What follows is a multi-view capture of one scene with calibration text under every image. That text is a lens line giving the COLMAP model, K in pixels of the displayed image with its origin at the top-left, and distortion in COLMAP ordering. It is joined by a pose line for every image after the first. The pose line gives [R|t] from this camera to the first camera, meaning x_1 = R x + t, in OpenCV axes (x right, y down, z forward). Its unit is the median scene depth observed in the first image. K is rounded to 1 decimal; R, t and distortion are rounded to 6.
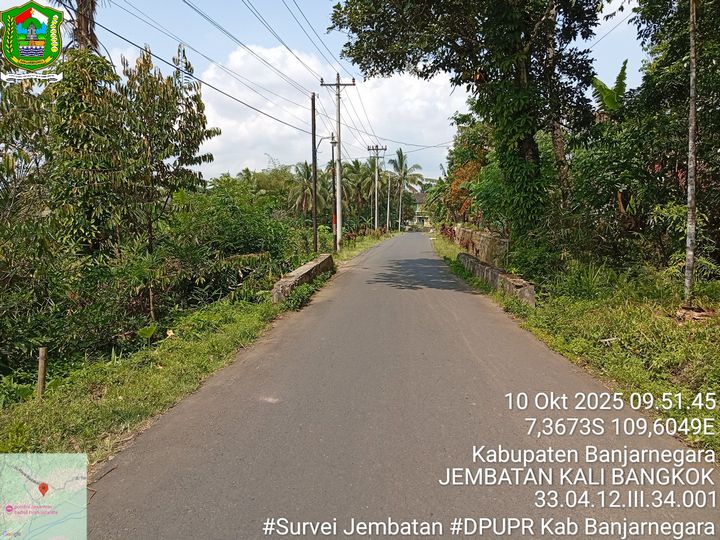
lens RADIAL K [[555.6, 0, 352.2], [0, 555.6, 269.0], [0, 0, 1]] dist [0.014809, -0.041362]
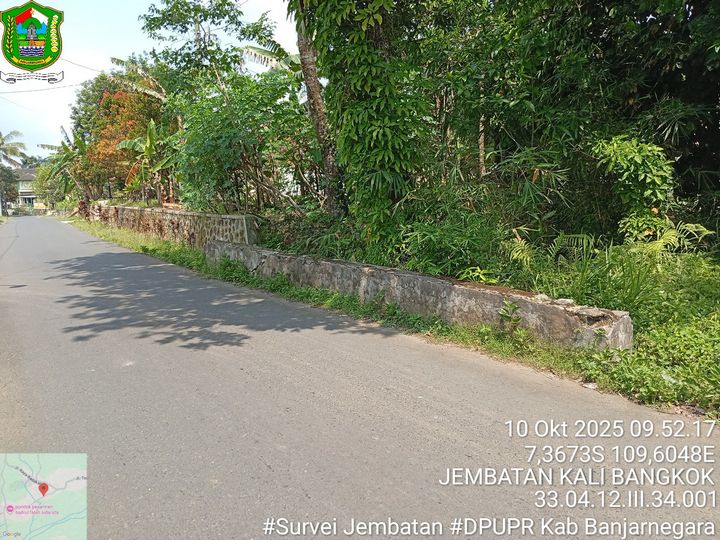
lens RADIAL K [[555.6, 0, 359.7], [0, 555.6, 271.8], [0, 0, 1]] dist [0.014809, -0.041362]
pose [[0.782761, -0.115428, 0.611524, -0.011791], [0.087845, 0.993303, 0.075047, -0.007785], [-0.616091, -0.005025, 0.787659, 0.132195]]
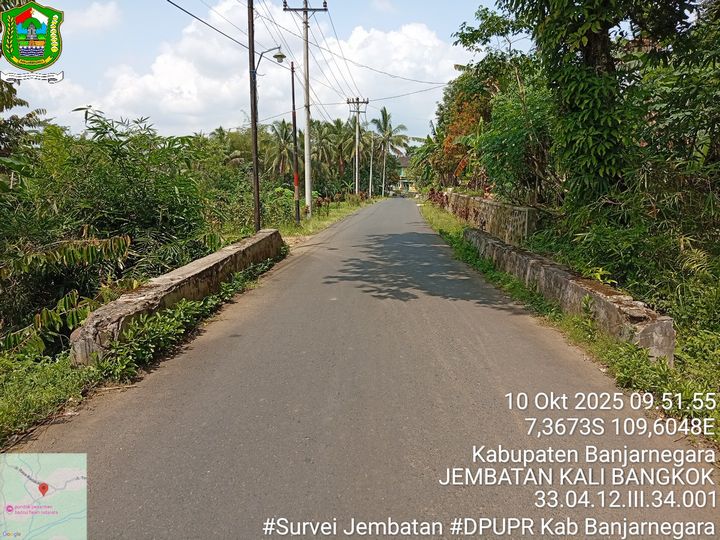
lens RADIAL K [[555.6, 0, 363.4], [0, 555.6, 277.4], [0, 0, 1]] dist [0.014809, -0.041362]
pose [[0.998773, -0.000682, 0.049517, 0.009262], [-0.003119, 0.997054, 0.076641, -0.006021], [-0.049423, -0.076702, 0.995828, 0.094491]]
